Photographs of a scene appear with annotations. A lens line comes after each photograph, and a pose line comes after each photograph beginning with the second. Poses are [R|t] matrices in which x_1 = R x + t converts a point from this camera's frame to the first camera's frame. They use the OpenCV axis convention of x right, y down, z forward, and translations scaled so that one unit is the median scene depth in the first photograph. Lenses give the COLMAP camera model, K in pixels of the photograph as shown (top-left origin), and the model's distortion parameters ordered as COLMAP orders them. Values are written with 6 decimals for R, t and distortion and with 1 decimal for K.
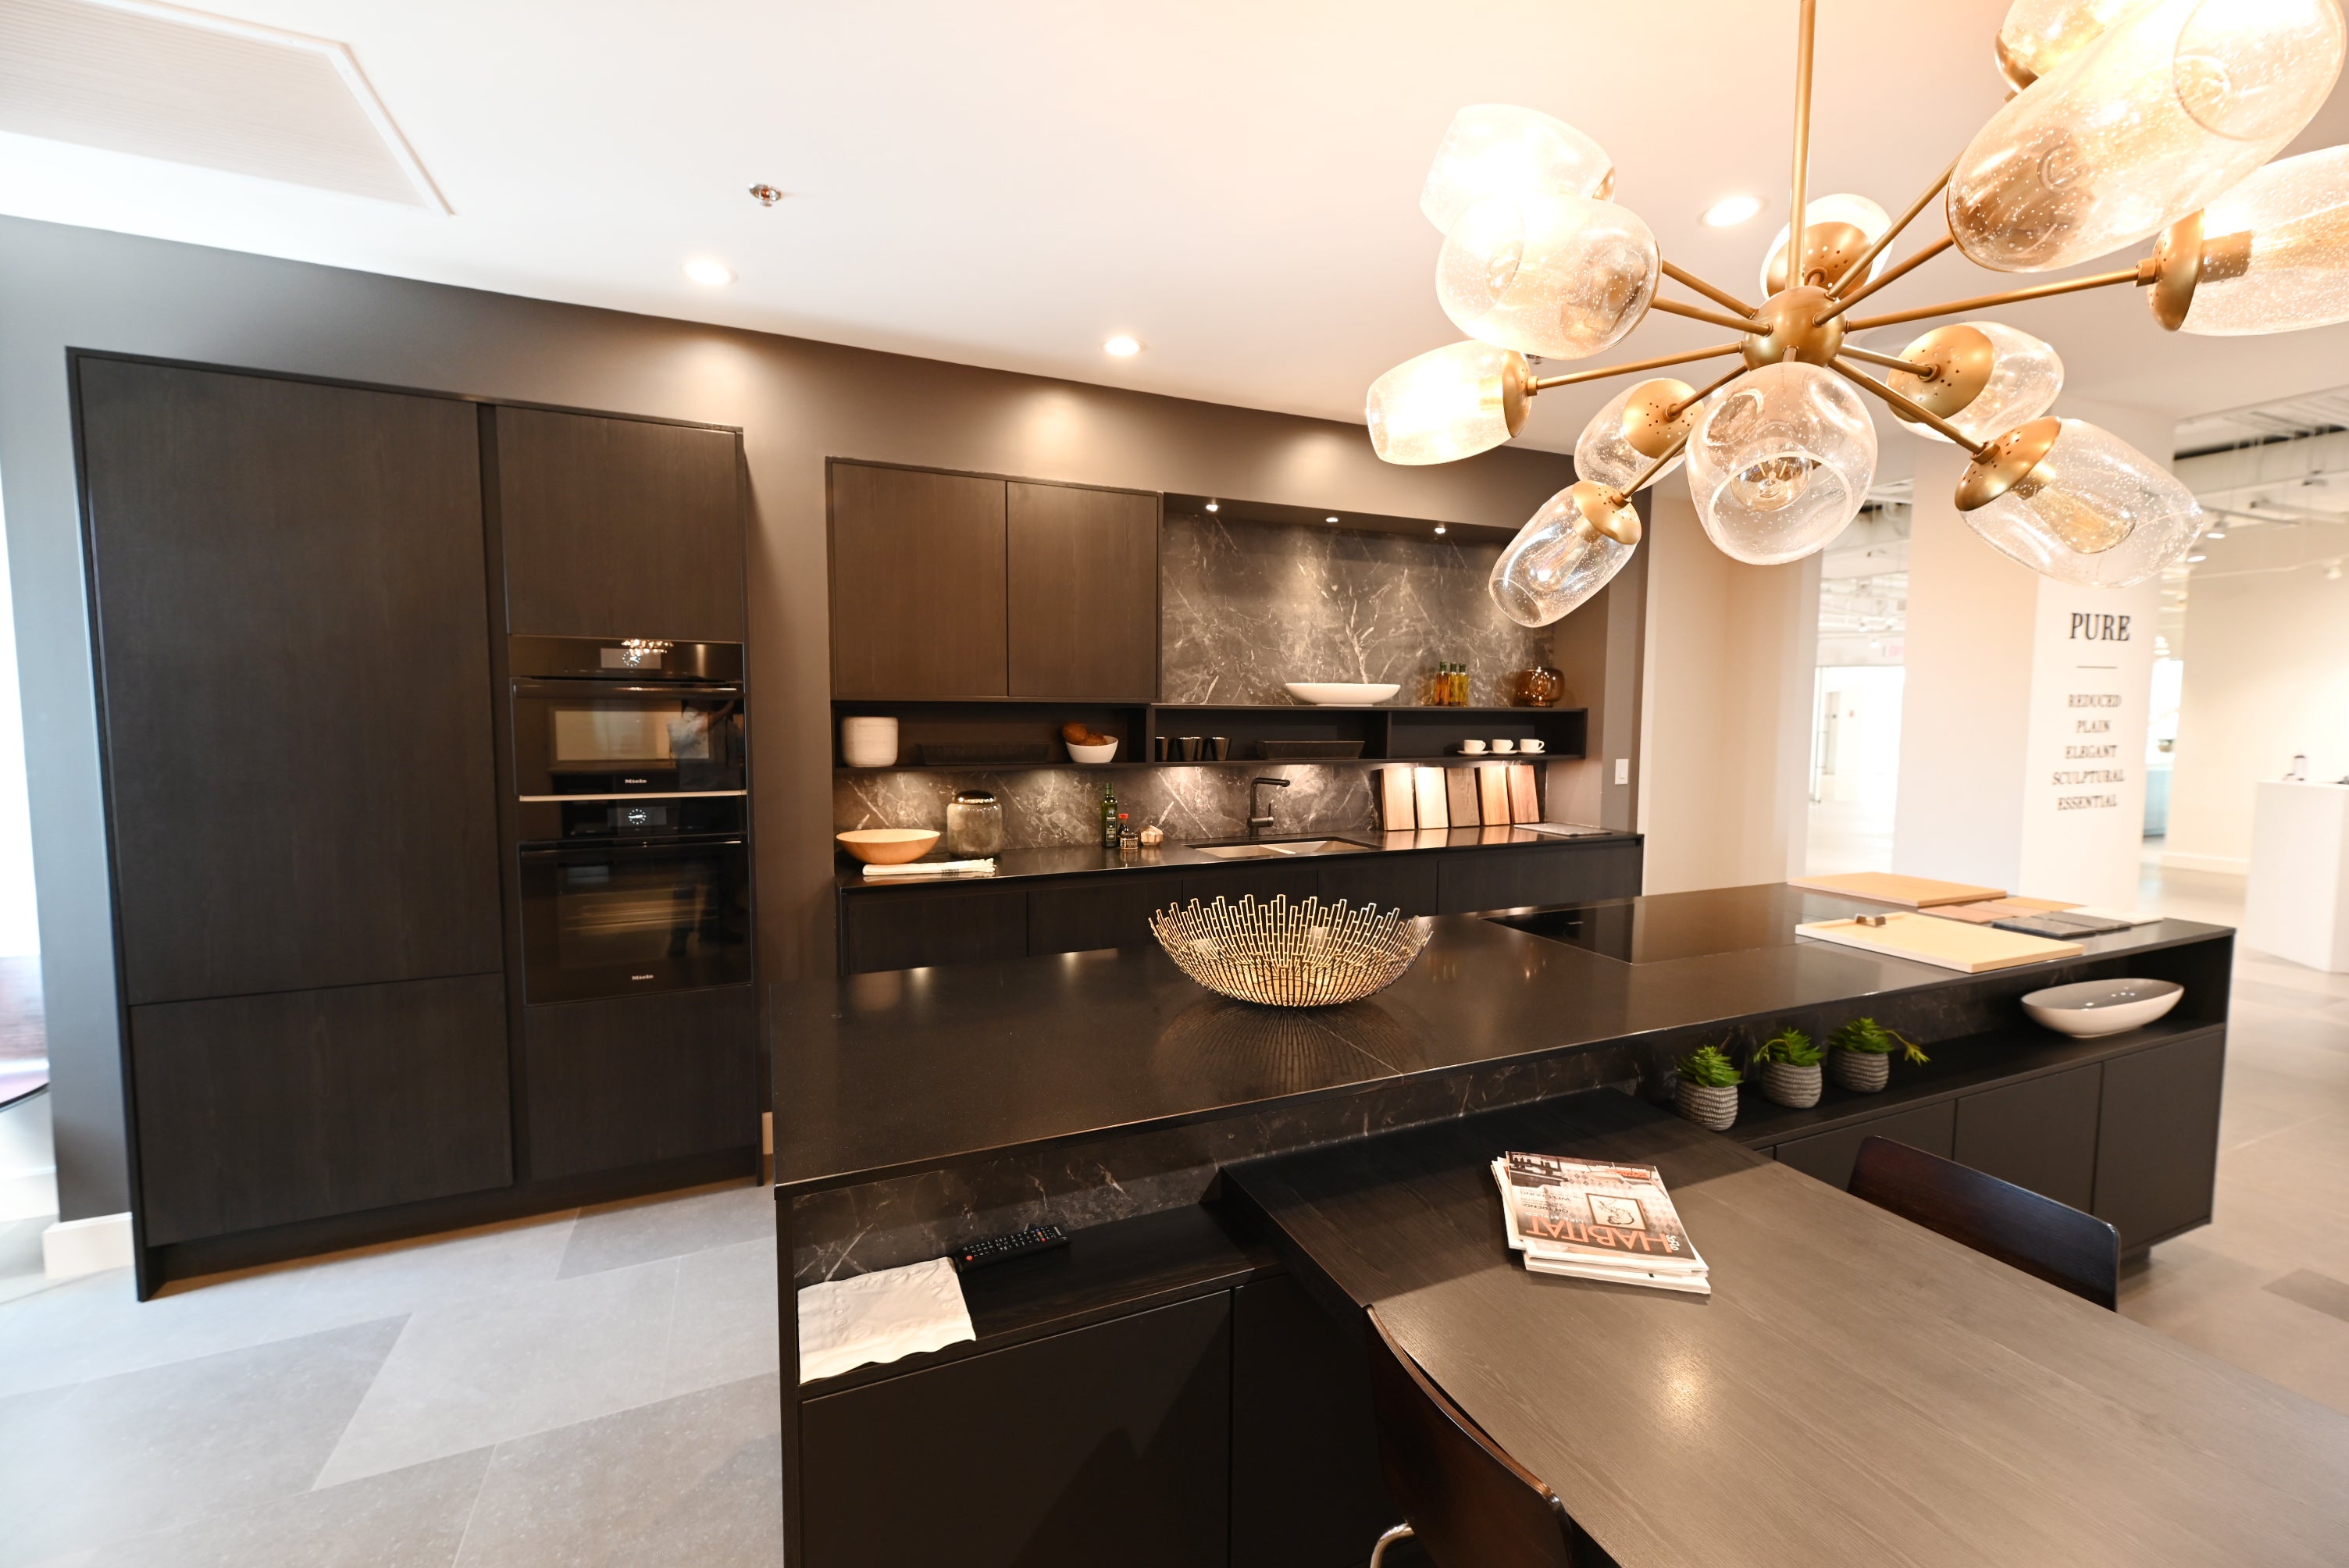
lens RADIAL K [[962.9, 0, 1168.0], [0, 962.9, 775.8], [0, 0, 1]] dist [0.018691, -0.000812]
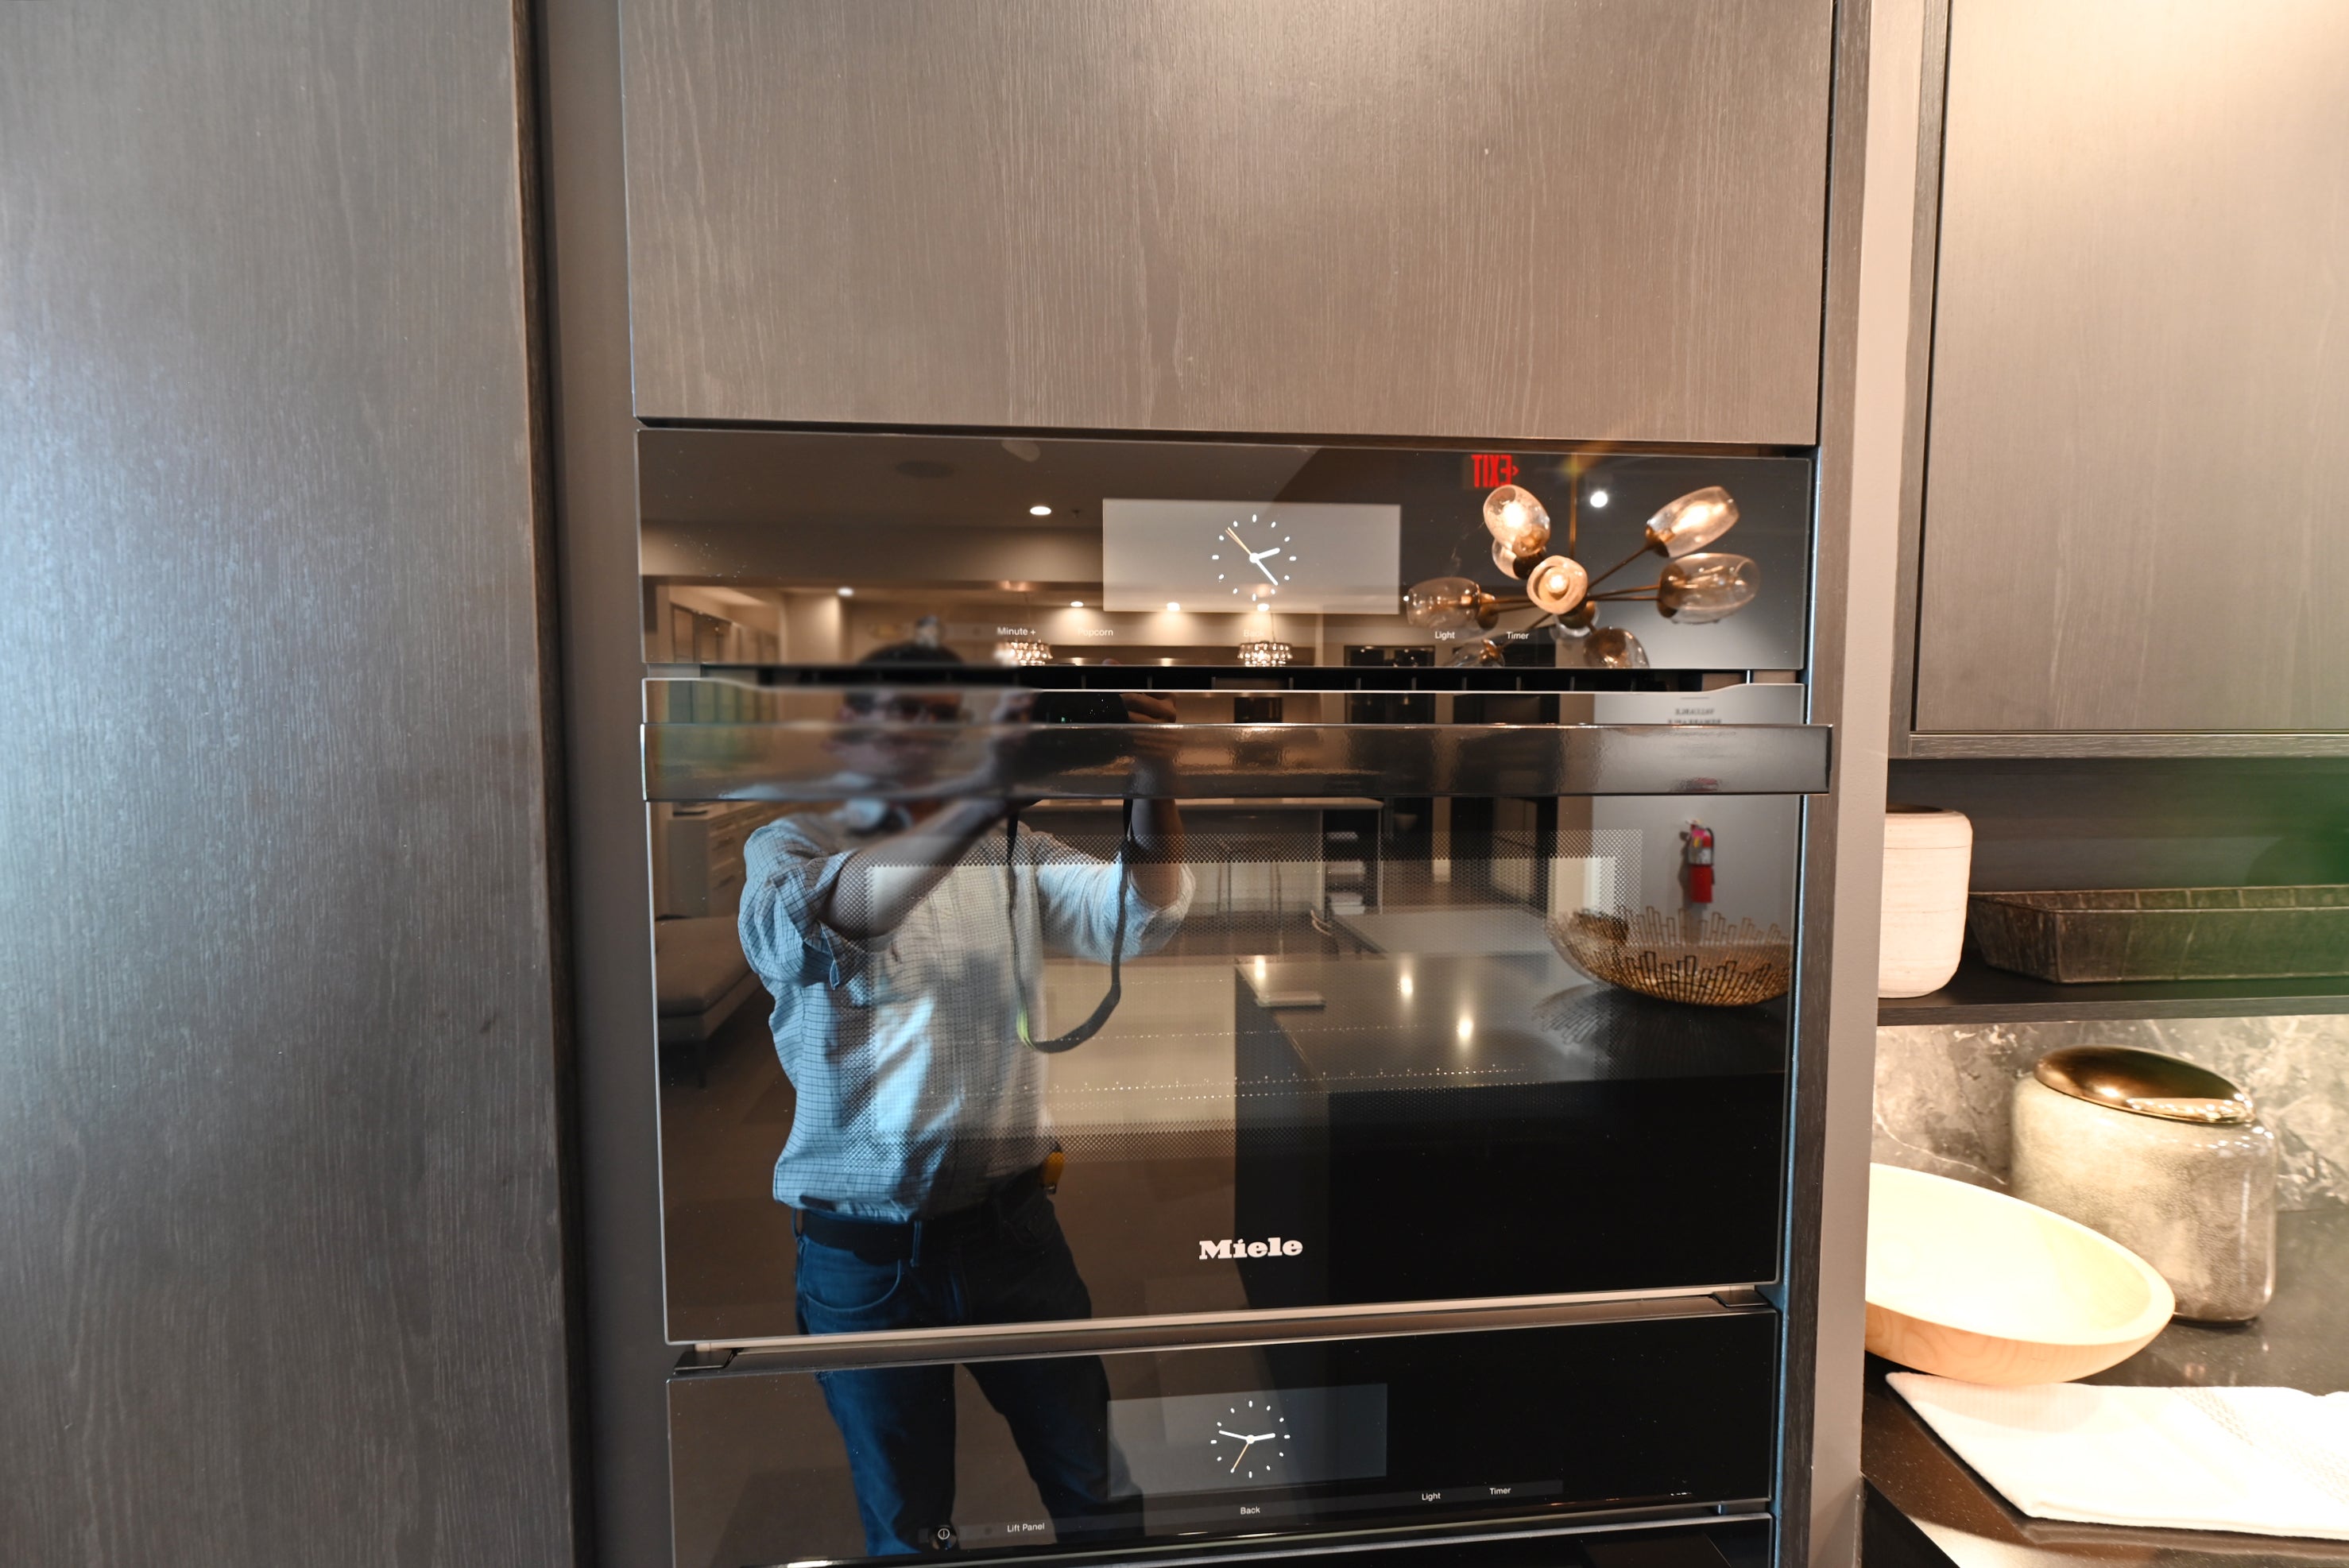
lens RADIAL K [[940.4, 0, 1171.0], [0, 940.4, 785.6], [0, 0, 1]] dist [0.008067, -0.000182]
pose [[0.942950, 0.011438, -0.332737, -0.339299], [-0.012723, 0.999918, -0.001686, -0.055155], [0.332690, 0.005823, 0.943018, 0.560973]]
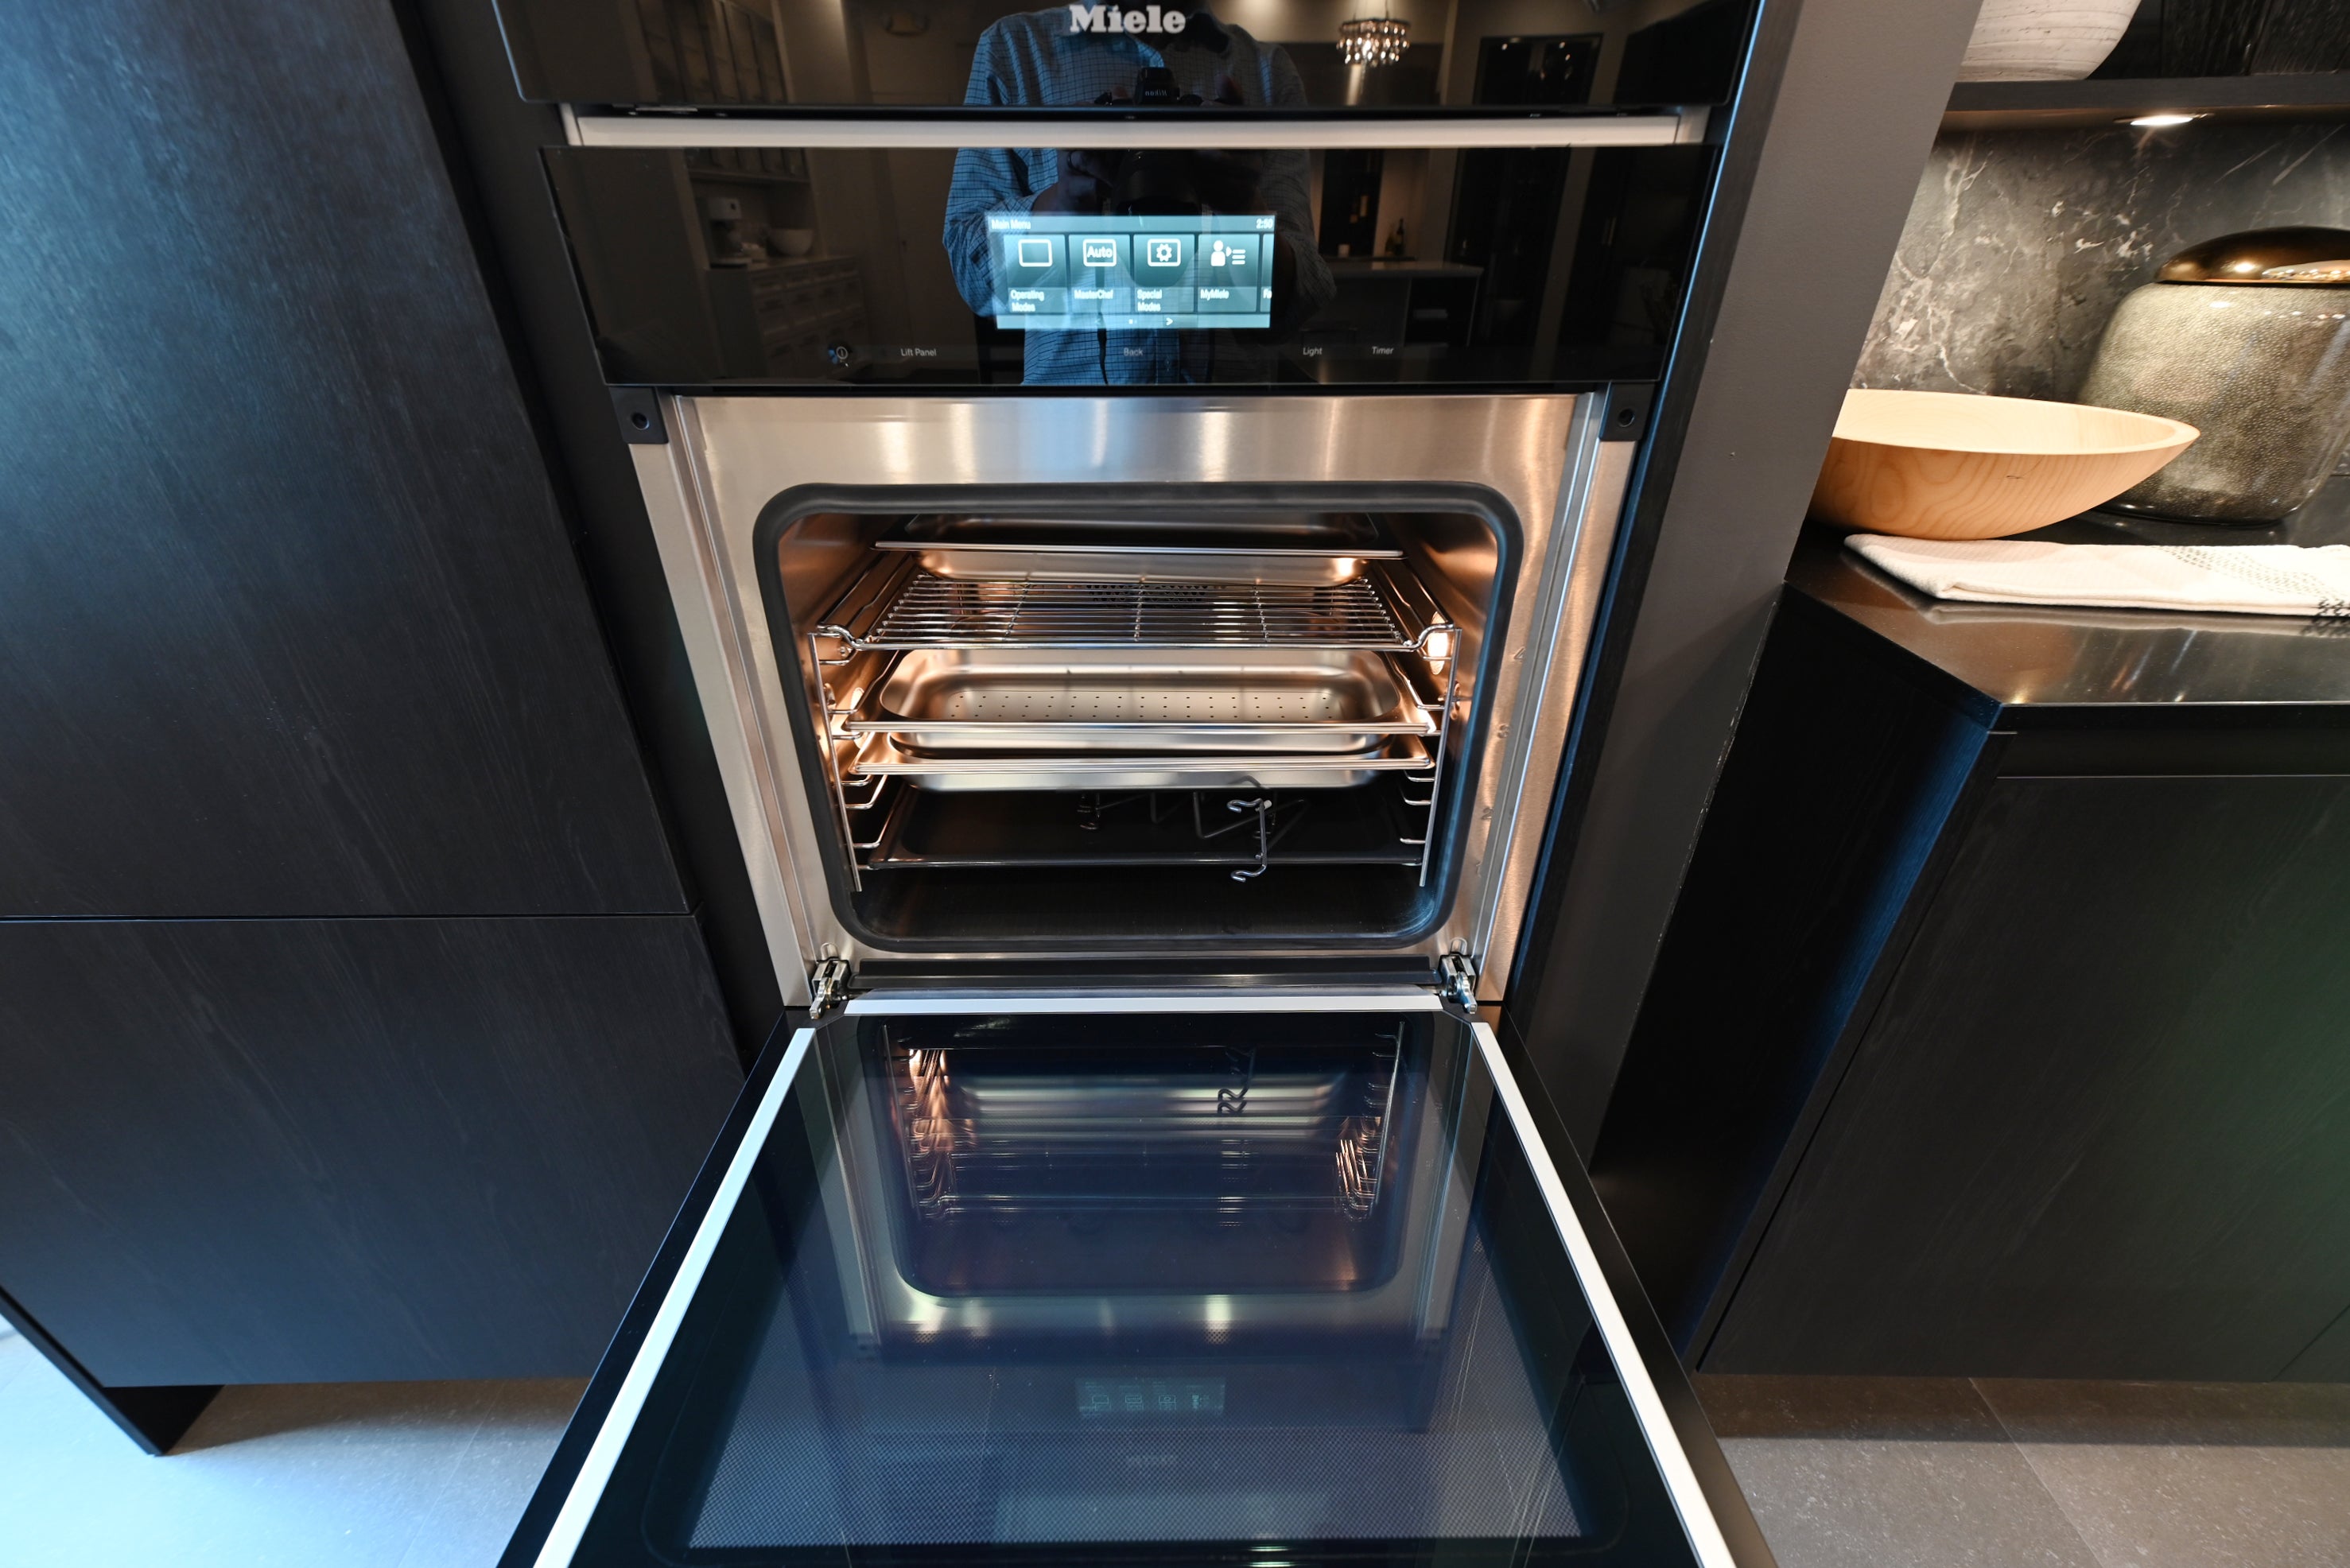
lens RADIAL K [[950.1, 0, 1165.1], [0, 950.1, 776.0], [0, 0, 1]] dist [0.018199, -0.000591]
pose [[0.912875, 0.197945, -0.357039, -0.308779], [-0.020098, 0.895314, 0.444982, 0.031009], [0.407744, -0.399037, 0.821288, 0.554411]]
